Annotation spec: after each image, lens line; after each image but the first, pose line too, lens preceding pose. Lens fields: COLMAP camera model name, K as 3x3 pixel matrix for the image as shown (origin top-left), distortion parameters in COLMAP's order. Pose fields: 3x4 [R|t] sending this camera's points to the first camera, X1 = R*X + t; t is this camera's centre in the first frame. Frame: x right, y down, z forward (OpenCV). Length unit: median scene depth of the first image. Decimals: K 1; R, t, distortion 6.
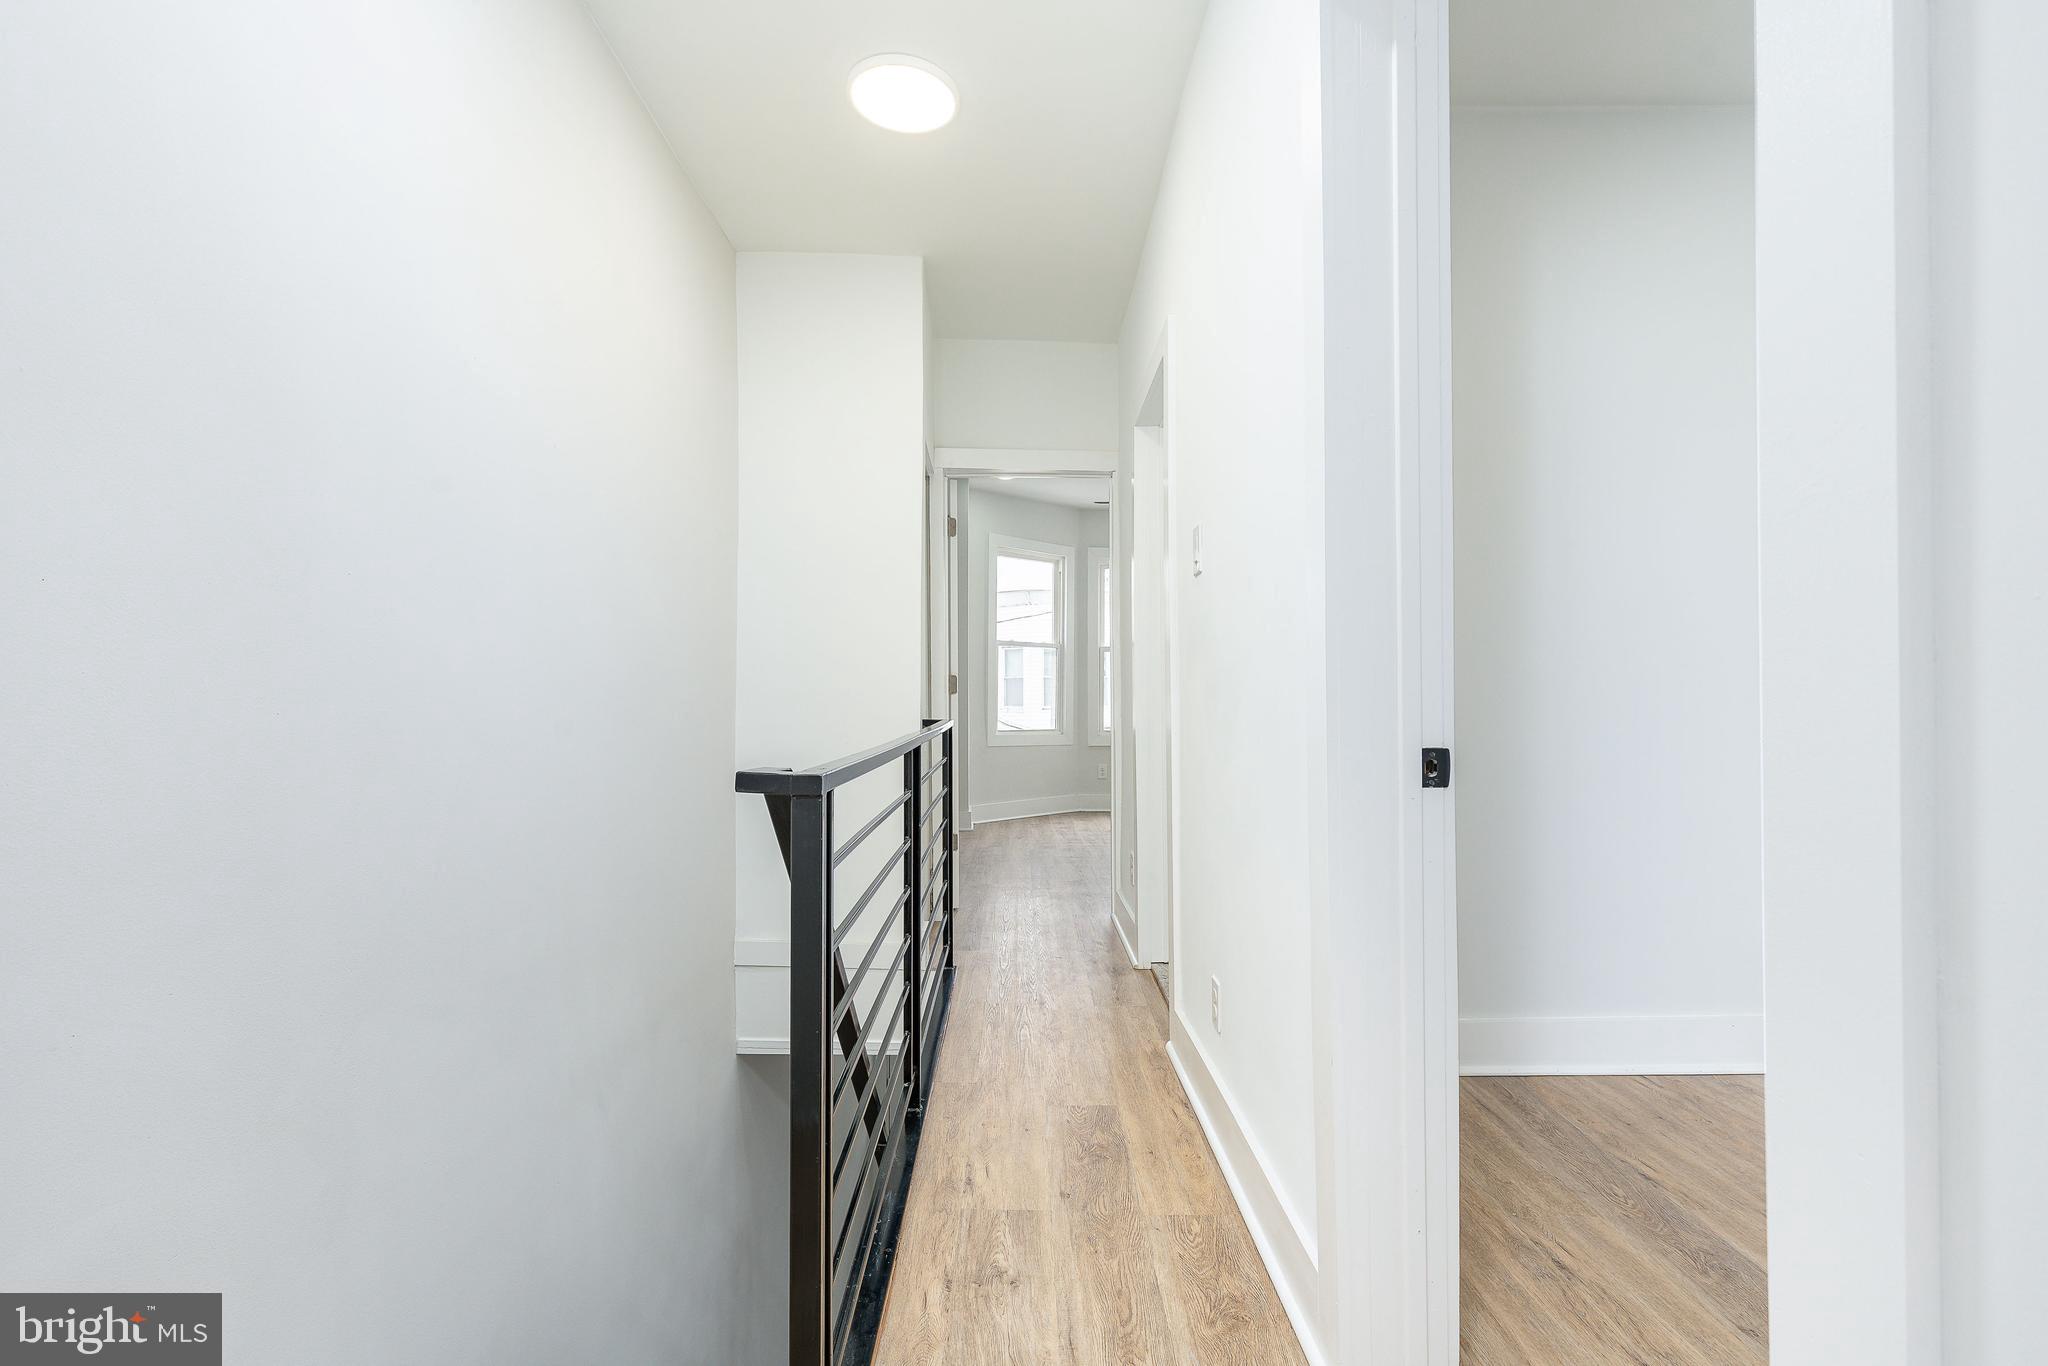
lens RADIAL K [[930.1, 0, 1033.8], [0, 930.1, 694.4], [0, 0, 1]] dist [0.005880, -0.000321]
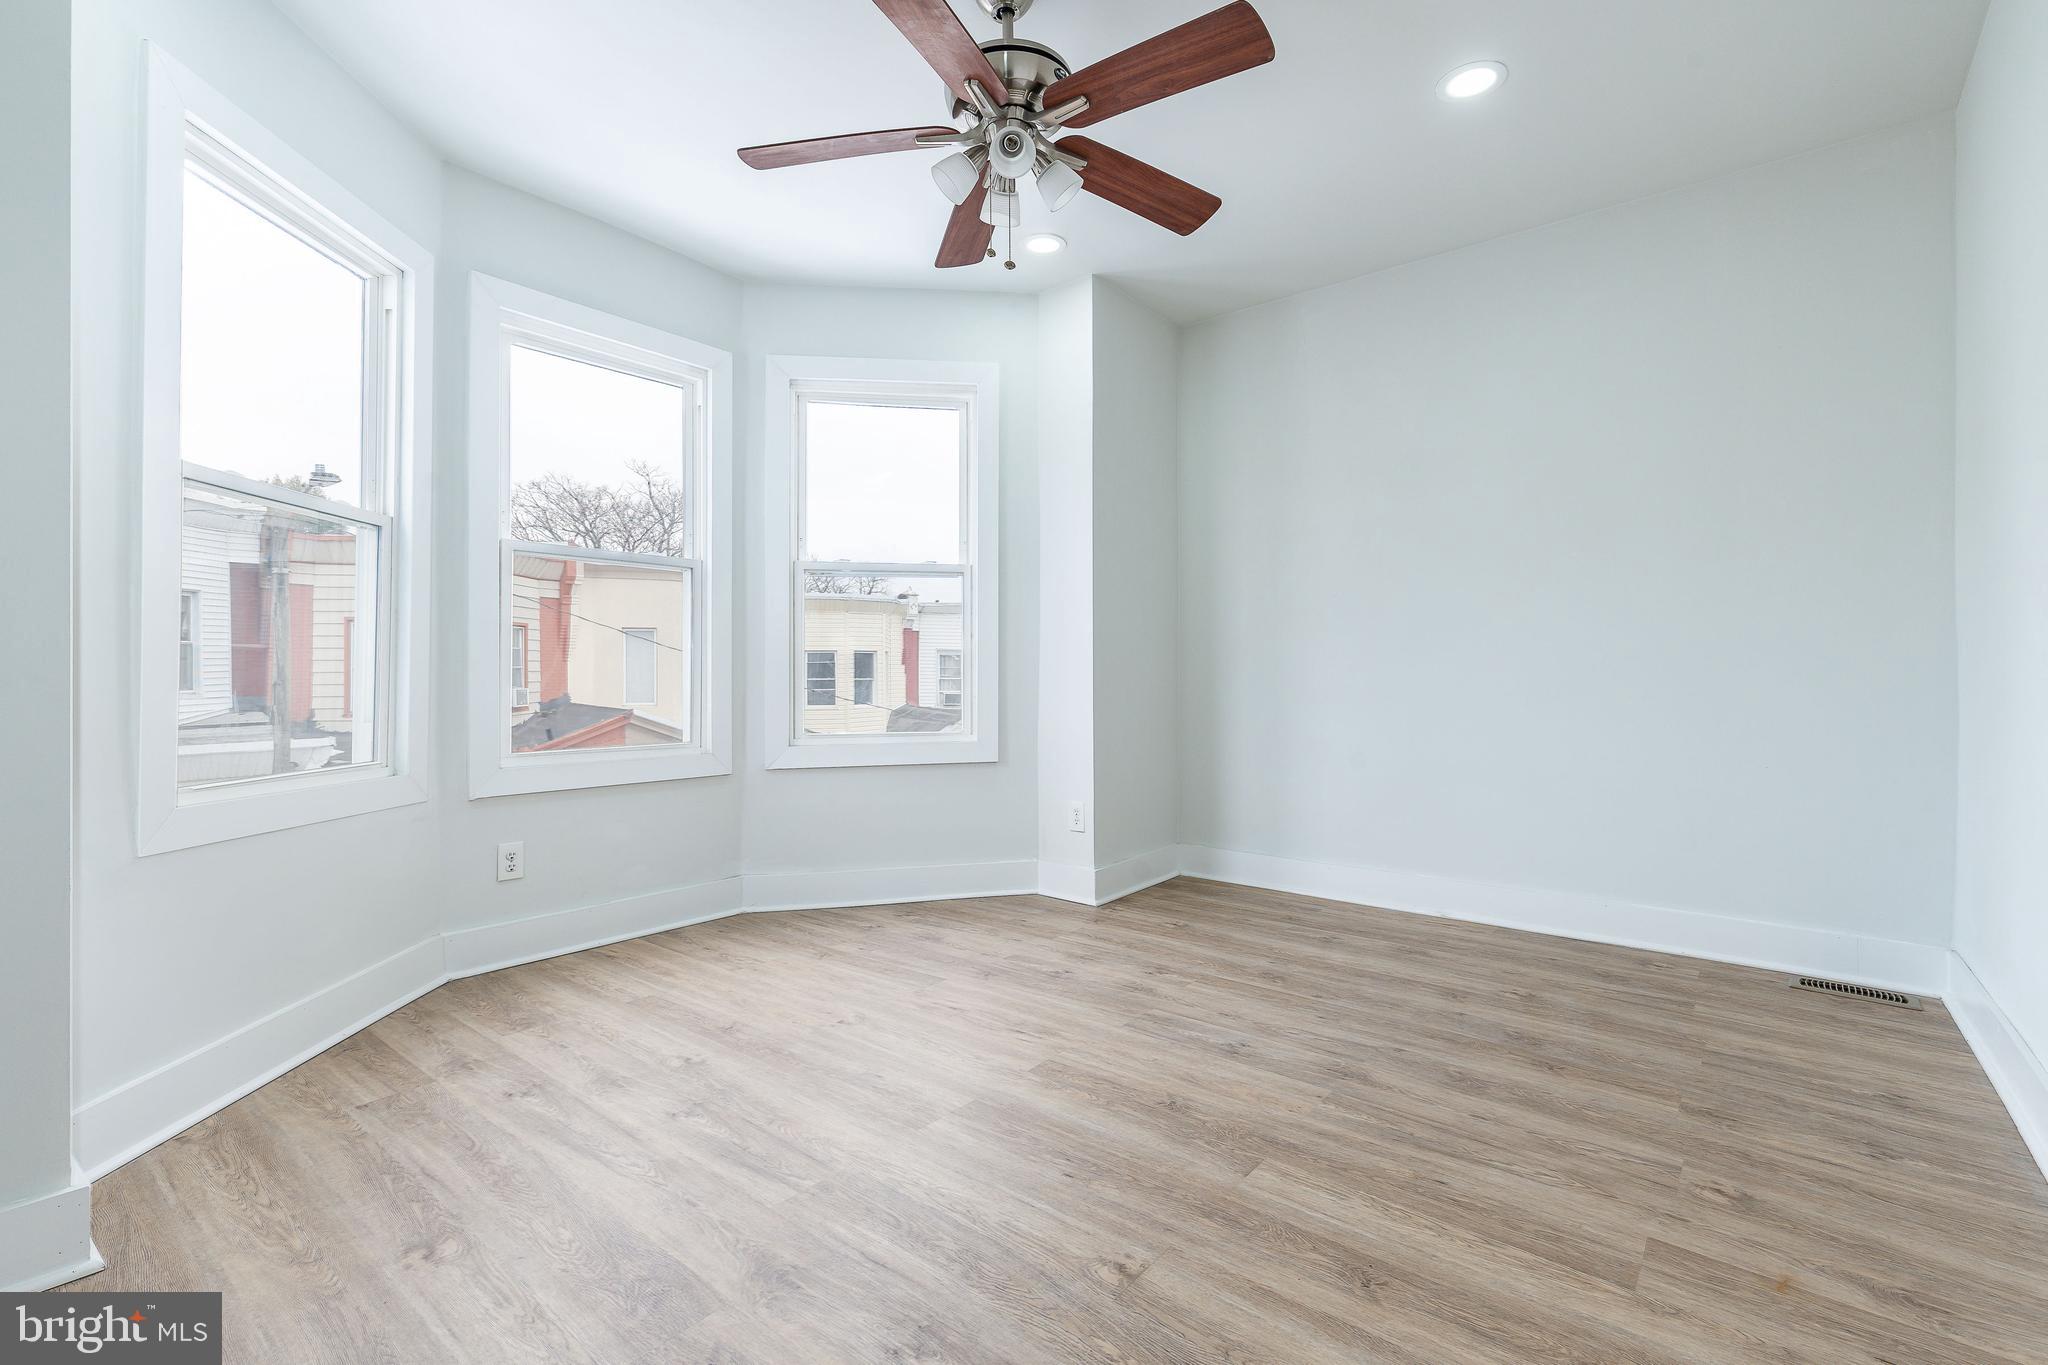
lens RADIAL K [[924.6, 0, 1031.5], [0, 924.6, 674.9], [0, 0, 1]] dist [0.006237, -0.000377]
pose [[0.645101, 0.002616, 0.764093, -0.081712], [-0.010953, 0.999923, 0.005824, 0.000978], [-0.764019, -0.012126, 0.645080, 0.594472]]
